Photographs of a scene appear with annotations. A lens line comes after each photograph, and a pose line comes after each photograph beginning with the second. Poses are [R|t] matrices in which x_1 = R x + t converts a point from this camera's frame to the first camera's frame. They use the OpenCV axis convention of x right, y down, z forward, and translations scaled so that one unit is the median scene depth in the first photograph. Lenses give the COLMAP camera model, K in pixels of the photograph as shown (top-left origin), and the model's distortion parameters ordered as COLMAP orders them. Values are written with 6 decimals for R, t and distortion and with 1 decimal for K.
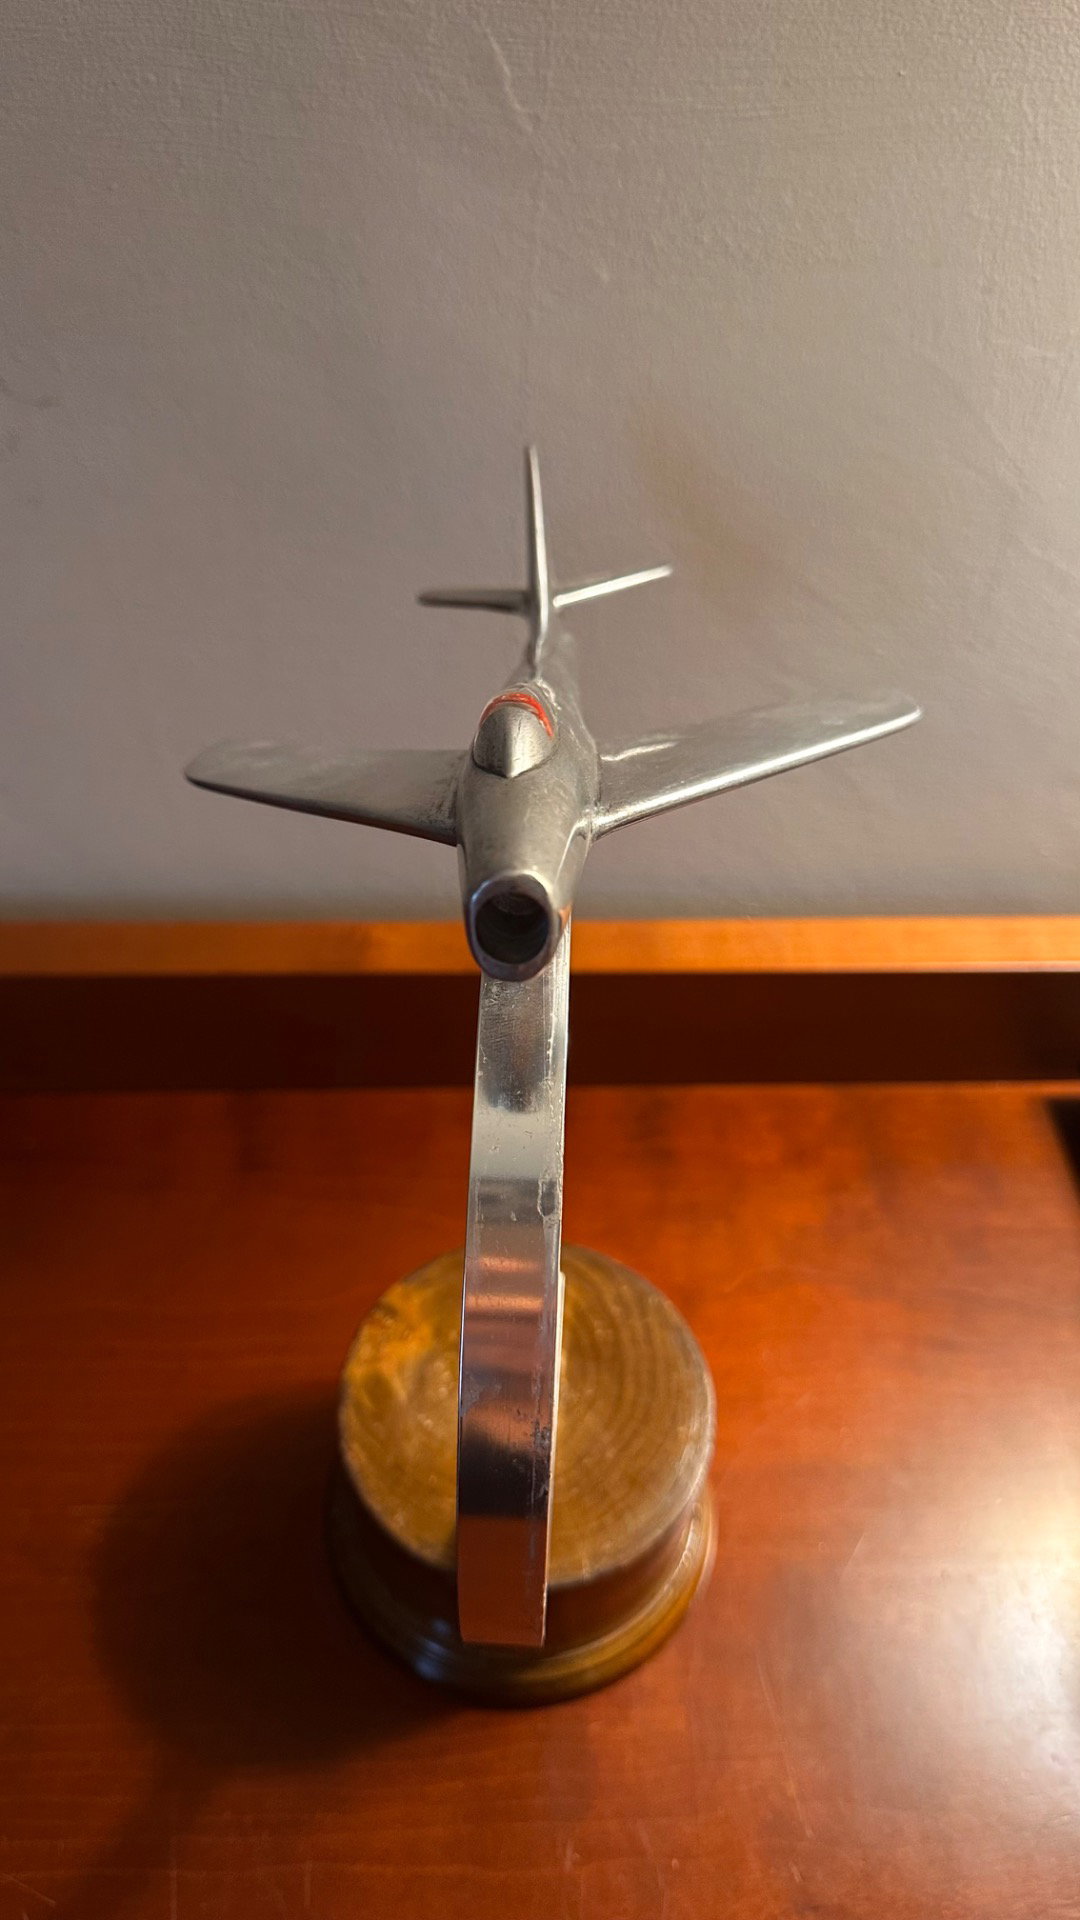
lens RADIAL K [[1435.5, 0, 541.6], [0, 1435.5, 969.7], [0, 0, 1]] dist [0.033777, -0.064077]
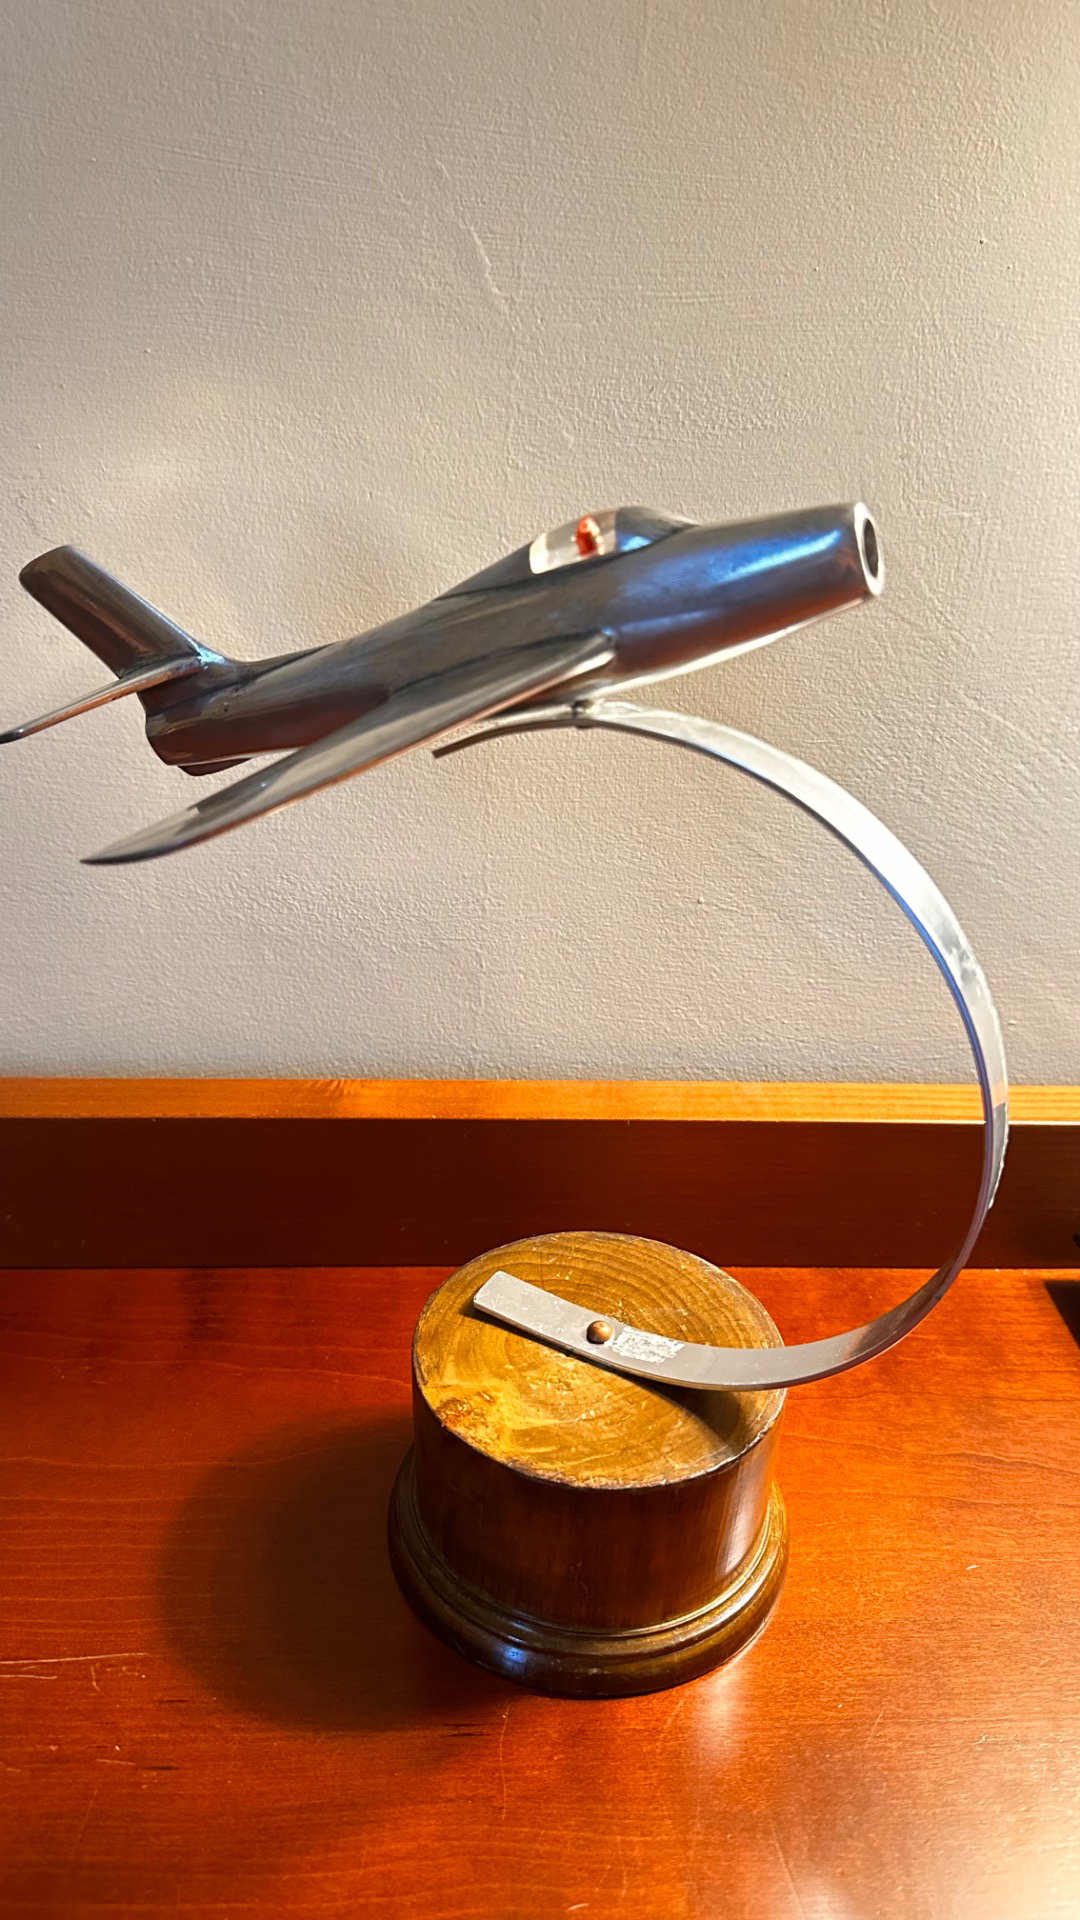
lens RADIAL K [[1435.5, 0, 542.7], [0, 1435.5, 963.0], [0, 0, 1]] dist [0.033777, -0.064077]
pose [[0.999899, 0.002750, 0.013939, 0.006742], [0.002077, 0.942259, -0.334878, 0.308264], [-0.014055, 0.334874, 0.942158, 0.062128]]
